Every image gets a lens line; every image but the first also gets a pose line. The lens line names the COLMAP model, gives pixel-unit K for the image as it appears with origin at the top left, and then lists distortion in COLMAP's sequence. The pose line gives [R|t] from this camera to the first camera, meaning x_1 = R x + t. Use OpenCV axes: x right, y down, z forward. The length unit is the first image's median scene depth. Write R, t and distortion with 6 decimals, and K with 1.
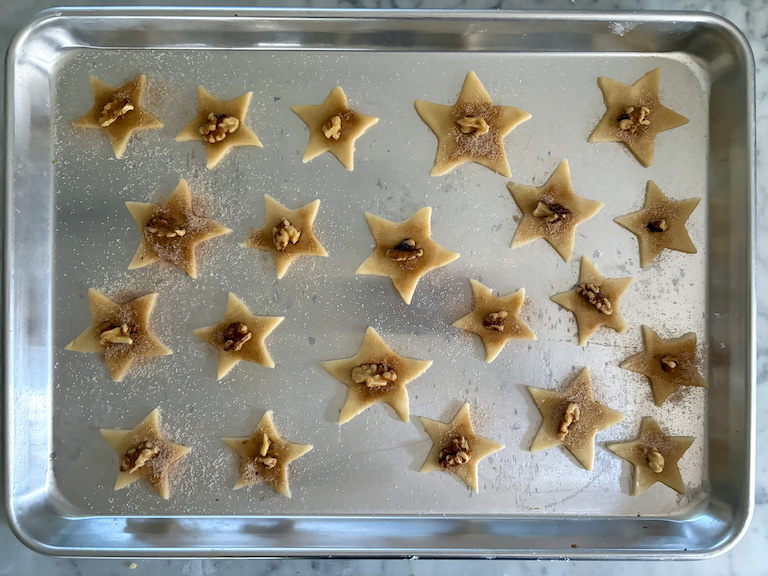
lens RADIAL K [[580.4, 0, 384.0], [0, 580.4, 288.0], [0, 0, 1]] dist [-0.007148, -0.006673]
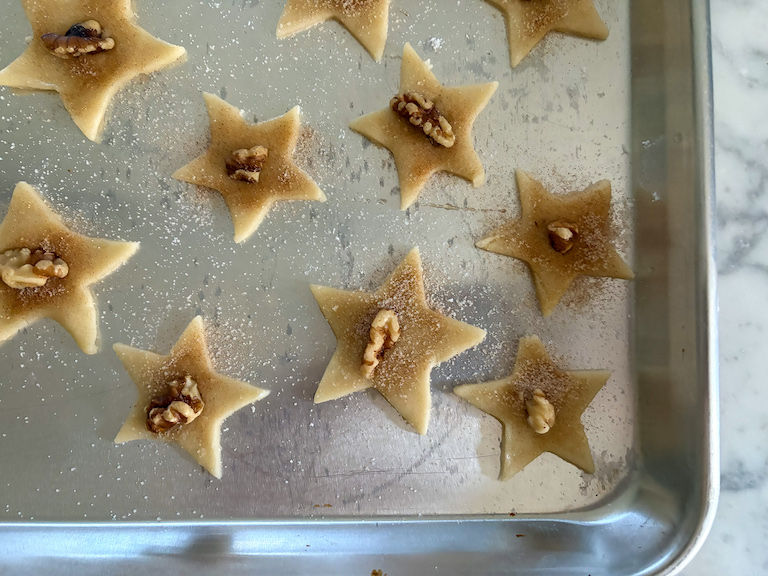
lens RADIAL K [[597.1, 0, 384.0], [0, 597.1, 288.0], [0, 0, 1]] dist [0.009834, -0.033957]
pose [[0.999805, -0.017319, 0.009479, 0.315707], [0.017392, 0.999819, -0.007707, 0.180281], [-0.009344, 0.007870, 0.999925, 0.433150]]
